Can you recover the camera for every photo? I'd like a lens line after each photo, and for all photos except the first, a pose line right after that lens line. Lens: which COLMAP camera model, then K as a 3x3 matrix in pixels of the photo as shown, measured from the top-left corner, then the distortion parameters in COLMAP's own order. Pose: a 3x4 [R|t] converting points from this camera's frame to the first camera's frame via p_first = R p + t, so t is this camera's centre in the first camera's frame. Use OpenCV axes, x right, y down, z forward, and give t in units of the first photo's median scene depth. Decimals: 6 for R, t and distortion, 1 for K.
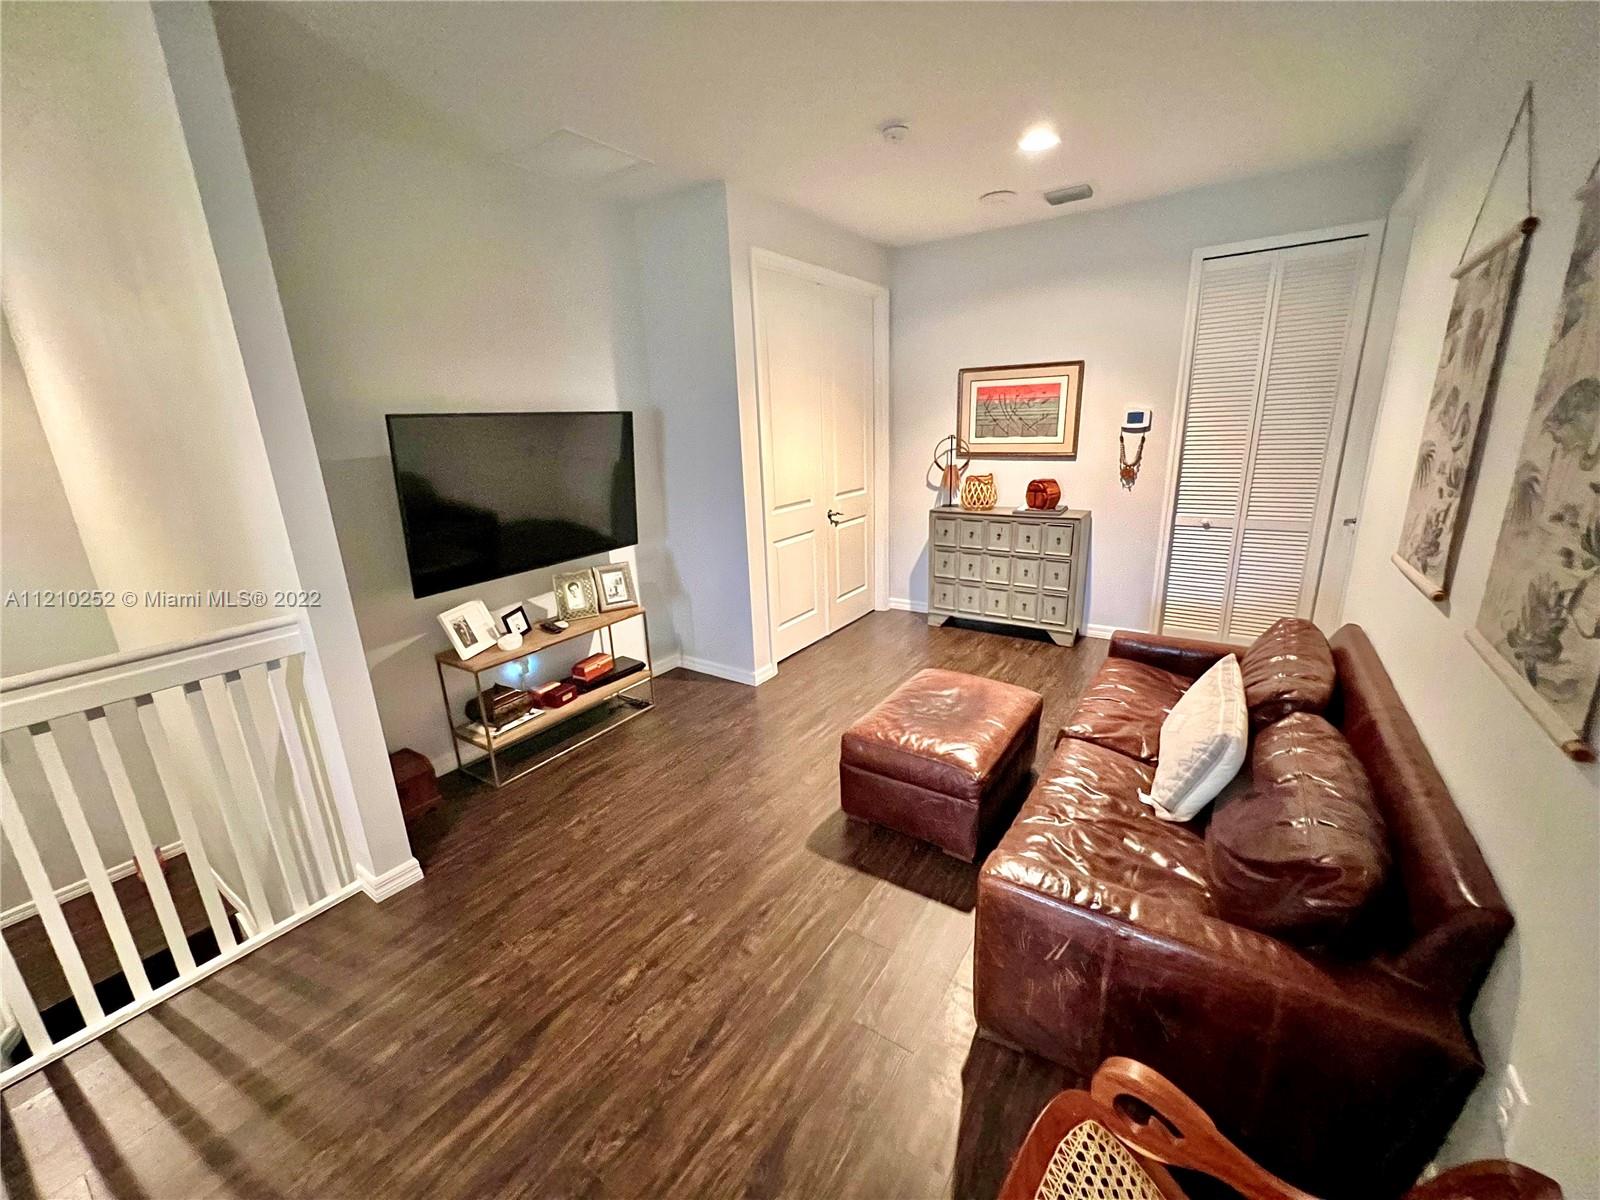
lens RADIAL K [[641.4, 0, 796.5], [0, 641.4, 595.7], [0, 0, 1]] dist [0.000980, -0.000568]
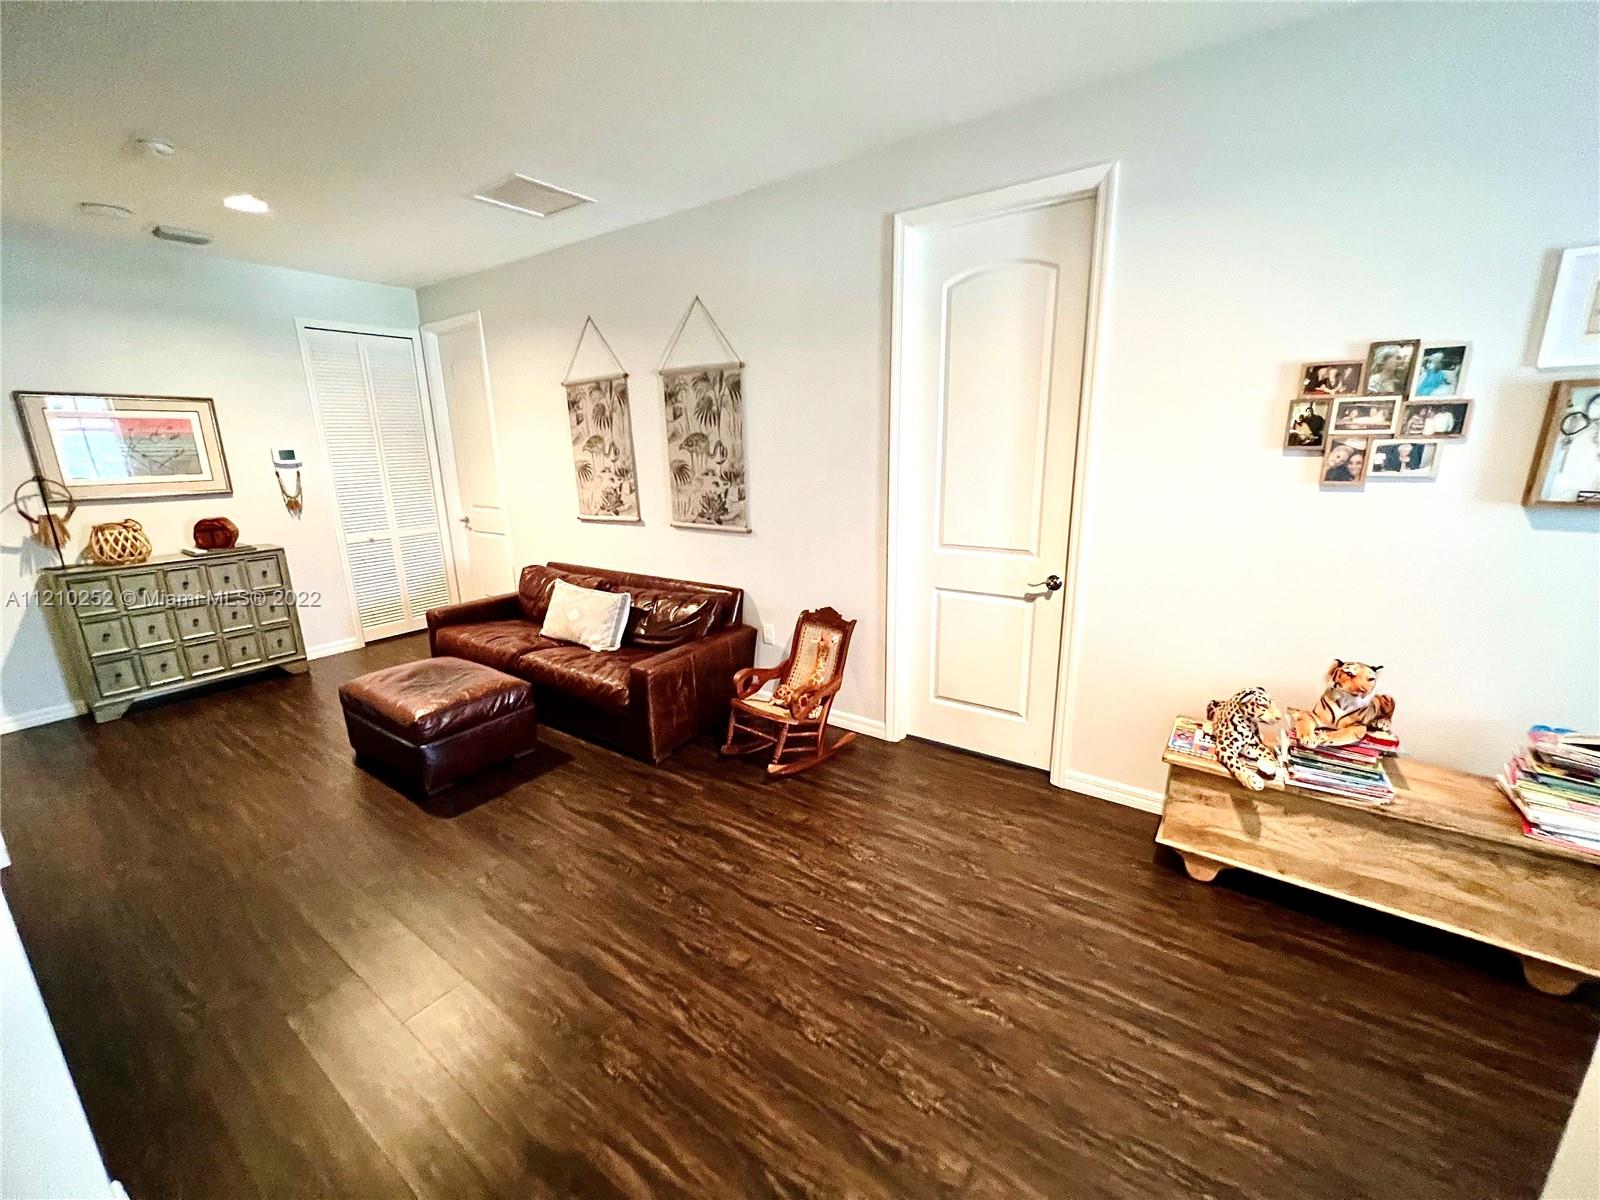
lens RADIAL K [[641.4, 0, 795.5], [0, 641.4, 601.4], [0, 0, 1]] dist [0.000980, -0.000568]
pose [[0.006199, -0.202319, 0.979300, -0.571119], [0.282921, 0.939660, 0.192339, -0.002958], [-0.959123, 0.275872, 0.063065, 0.144422]]
